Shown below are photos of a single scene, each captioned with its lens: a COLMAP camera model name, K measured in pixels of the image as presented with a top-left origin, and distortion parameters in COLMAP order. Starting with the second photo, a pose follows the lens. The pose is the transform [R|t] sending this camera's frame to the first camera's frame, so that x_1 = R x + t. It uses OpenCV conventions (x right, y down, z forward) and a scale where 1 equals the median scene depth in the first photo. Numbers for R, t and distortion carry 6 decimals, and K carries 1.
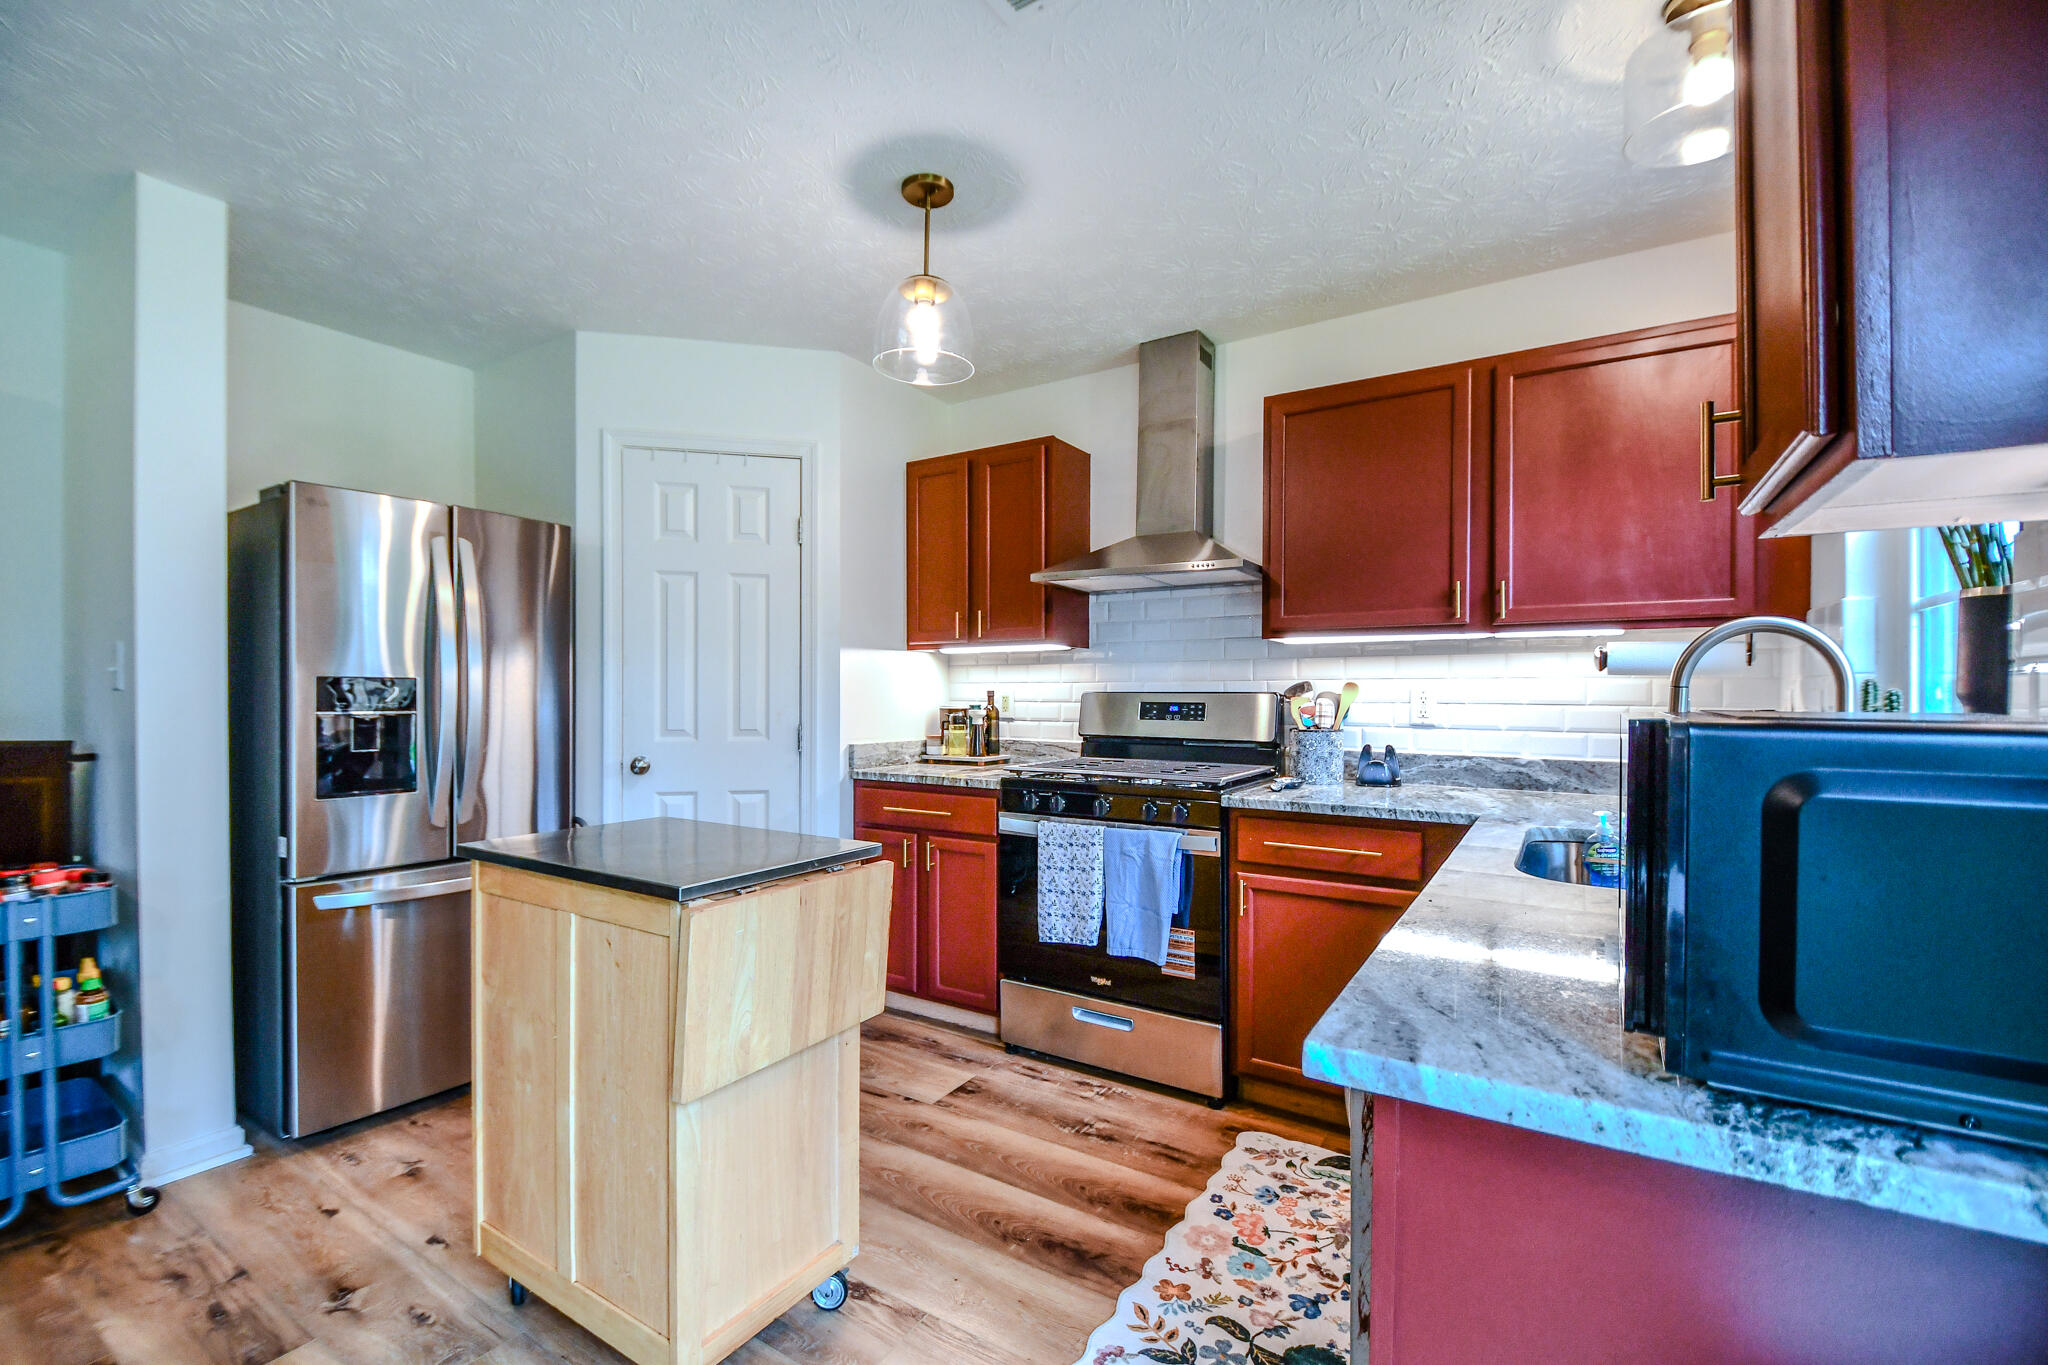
lens RADIAL K [[890.4, 0, 997.7], [0, 890.4, 698.9], [0, 0, 1]] dist [0.014703, -0.023256]
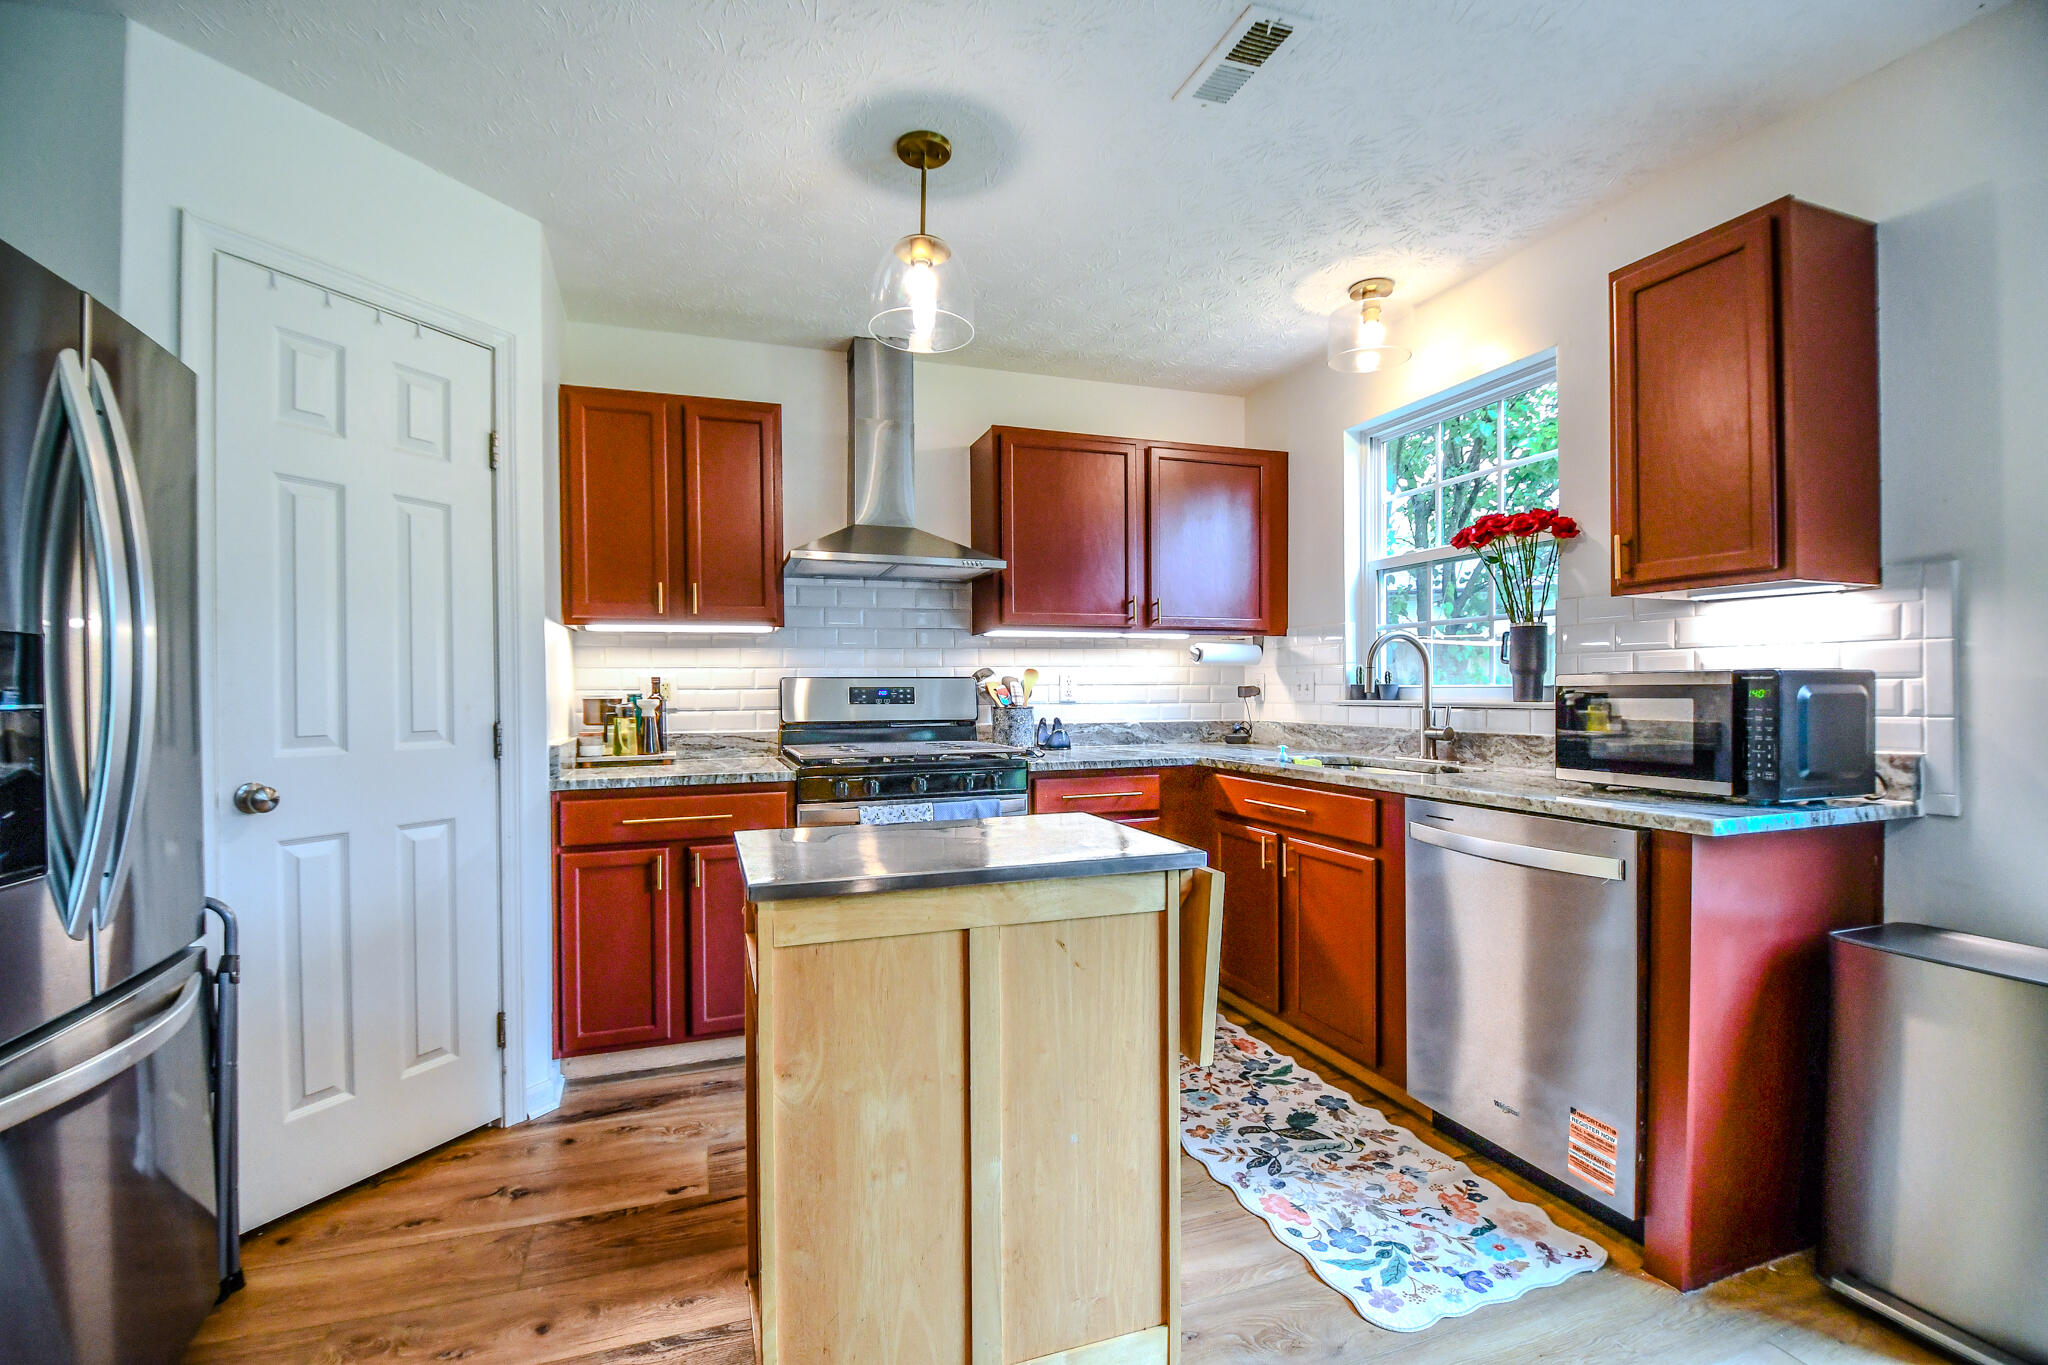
lens RADIAL K [[896.3, 0, 1001.2], [0, 896.3, 699.6], [0, 0, 1]] dist [-0.000425, -0.020636]
pose [[0.604799, -0.015694, 0.796223, -0.563002], [0.015791, 0.999846, 0.007713, 0.012666], [-0.796221, 0.007909, 0.604954, 0.248189]]
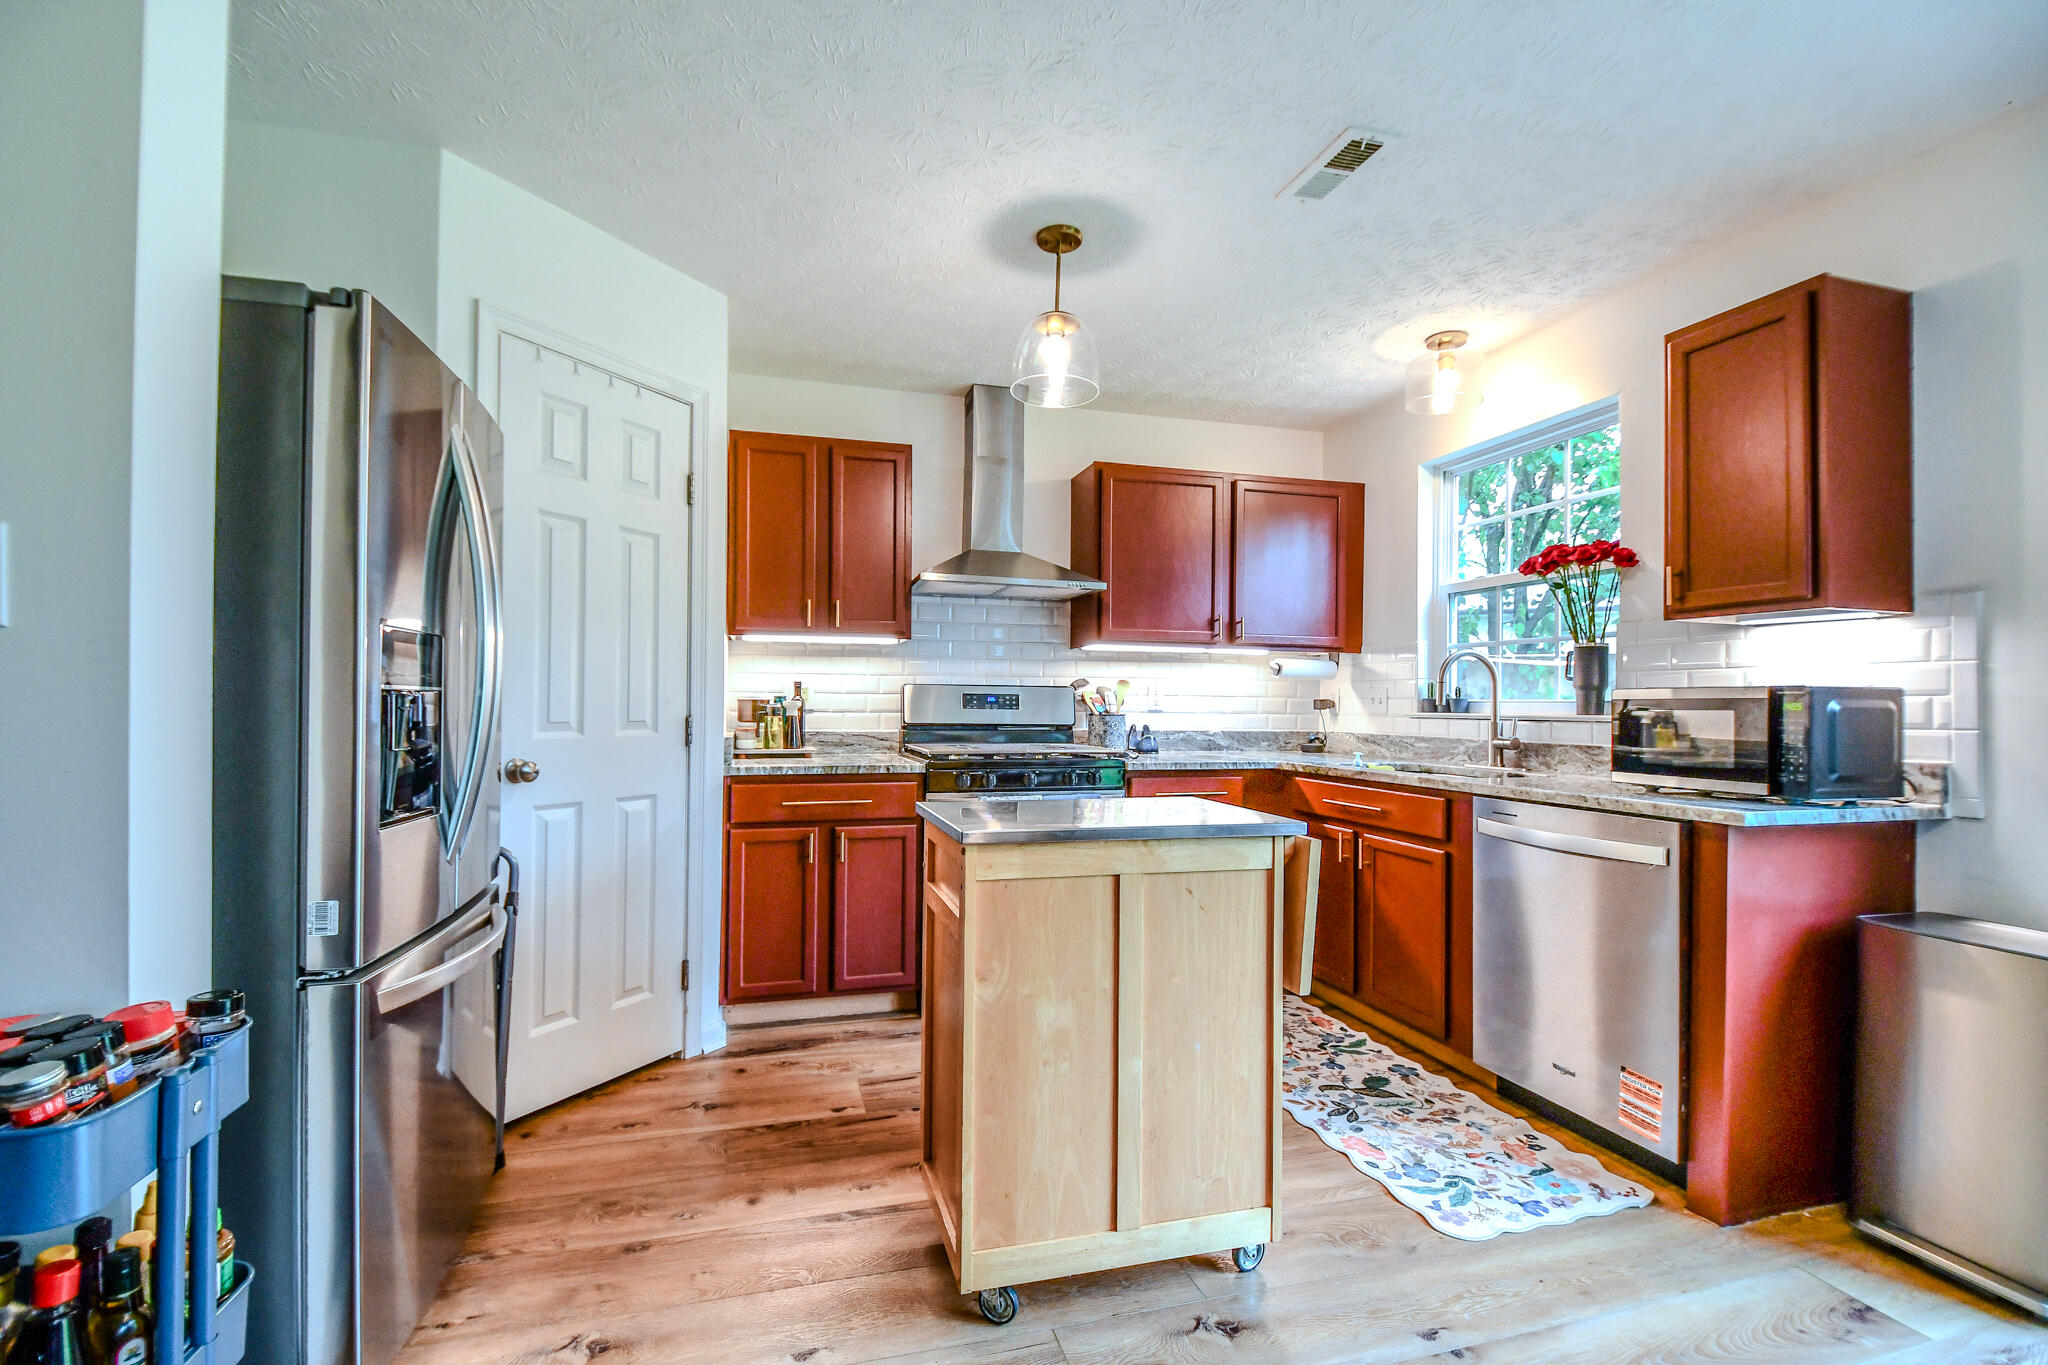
lens RADIAL K [[890.4, 0, 997.7], [0, 890.4, 698.9], [0, 0, 1]] dist [0.014703, -0.023256]
pose [[0.657963, 0.008239, 0.753005, -0.689769], [-0.001263, 0.999951, -0.009838, 0.022178], [-0.753049, 0.005522, 0.657941, 0.217028]]
